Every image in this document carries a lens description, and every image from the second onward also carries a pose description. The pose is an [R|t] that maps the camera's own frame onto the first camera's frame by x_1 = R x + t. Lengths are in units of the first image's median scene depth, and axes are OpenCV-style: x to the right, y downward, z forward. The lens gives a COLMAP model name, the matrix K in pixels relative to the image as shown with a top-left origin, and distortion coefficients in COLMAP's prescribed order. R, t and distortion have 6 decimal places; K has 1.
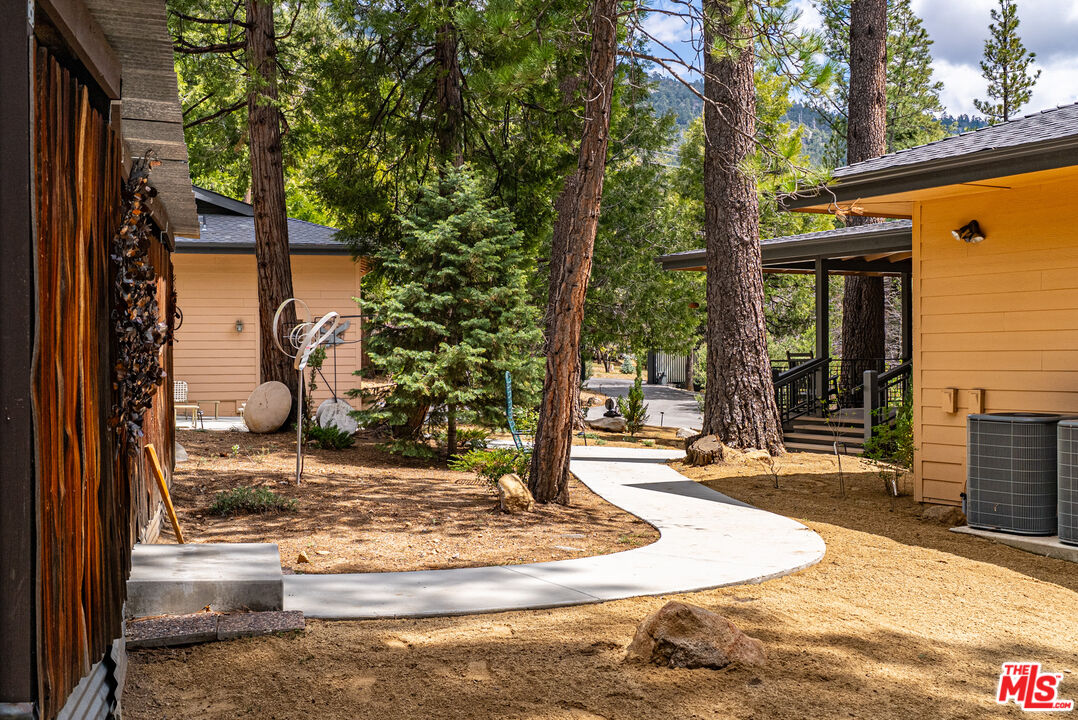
lens RADIAL K [[1249.1, 0, 536.3], [0, 1249.1, 358.9], [0, 0, 1]] dist [0.006483, 0.000000]
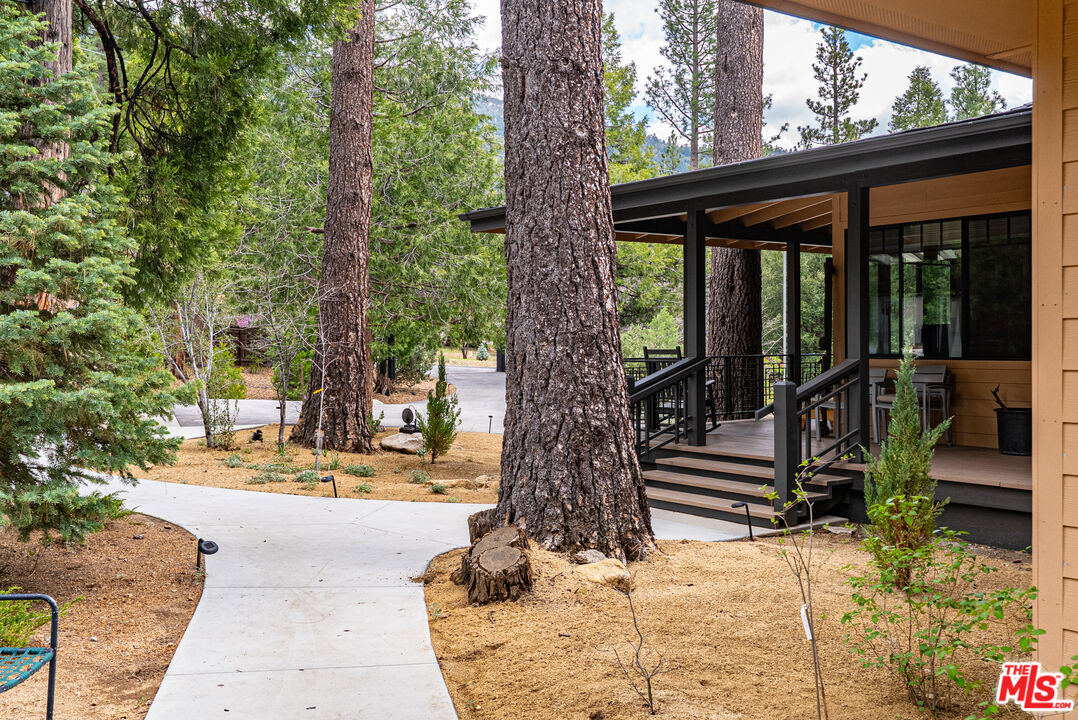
lens RADIAL K [[1070.7, 0, 541.0], [0, 1070.7, 355.0], [0, 0, 1]] dist [-0.006481, 0.000000]
pose [[0.993113, -0.001495, 0.117154, 0.100835], [0.000323, 0.999950, 0.010021, -0.010446], [-0.117163, -0.009914, 0.993063, 0.568235]]
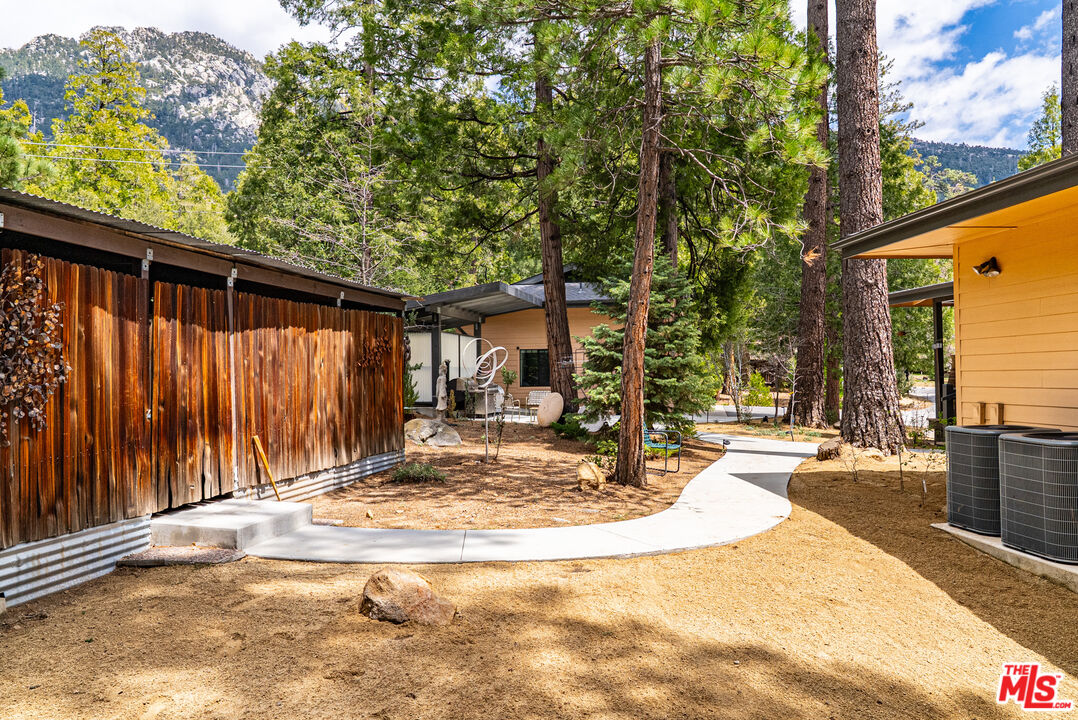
lens RADIAL K [[840.2, 0, 540.5], [0, 840.2, 363.2], [0, 0, 1]] dist [-0.021658, 0.003177]
pose [[0.905002, -0.010762, -0.425272, 0.224919], [0.005044, 0.999881, -0.014569, -0.002892], [0.425378, 0.011040, 0.904949, 0.094425]]
